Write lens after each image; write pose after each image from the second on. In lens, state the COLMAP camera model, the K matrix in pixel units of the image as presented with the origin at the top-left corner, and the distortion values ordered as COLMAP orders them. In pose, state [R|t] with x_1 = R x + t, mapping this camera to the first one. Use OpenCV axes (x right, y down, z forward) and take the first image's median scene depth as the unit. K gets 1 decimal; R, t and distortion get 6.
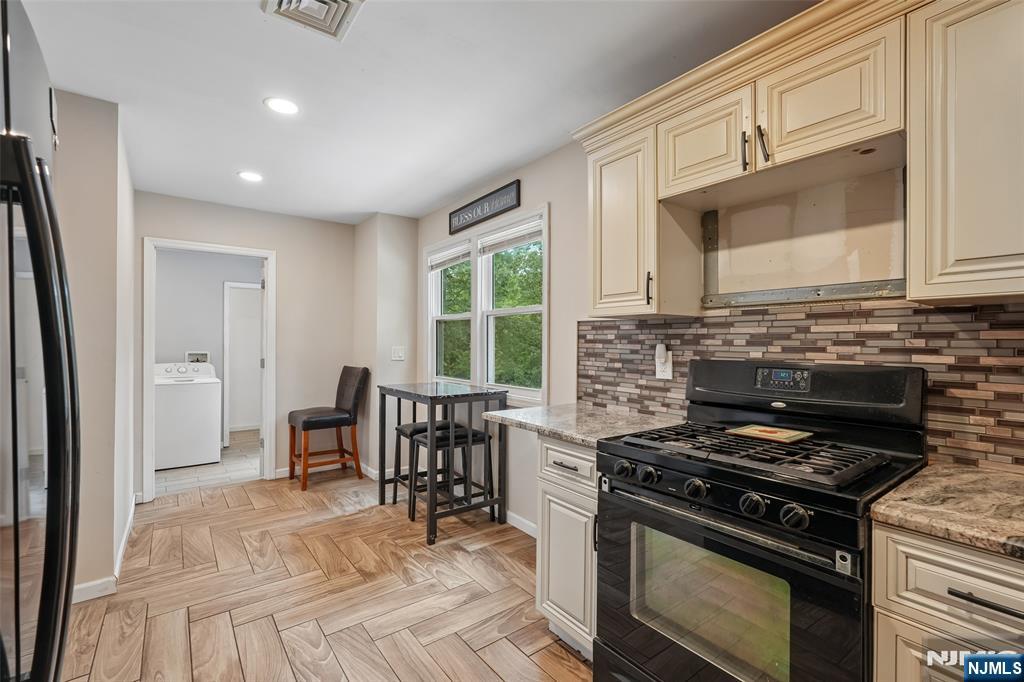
lens RADIAL K [[453.6, 0, 511.1], [0, 453.6, 341.2], [0, 0, 1]] dist [-0.007286, 0.000956]
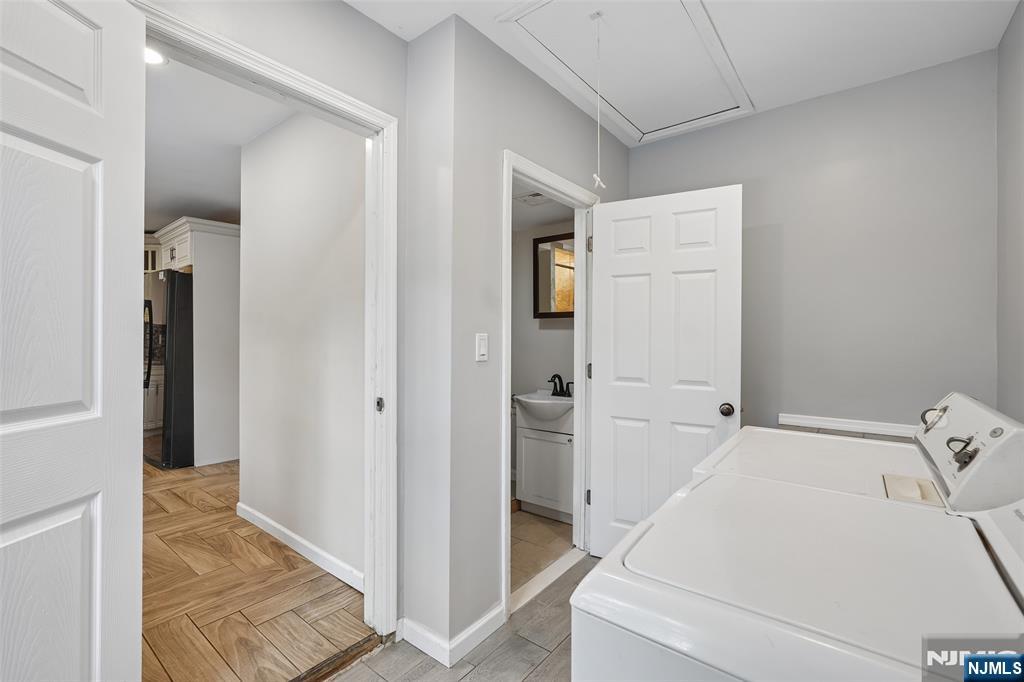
lens RADIAL K [[453.6, 0, 513.4], [0, 453.6, 336.4], [0, 0, 1]] dist [-0.007286, 0.000956]
pose [[-0.968159, -0.001381, -0.250331, -1.148211], [-0.000956, 0.999998, -0.001823, 0.024750], [0.250333, -0.001526, -0.968159, 2.158380]]
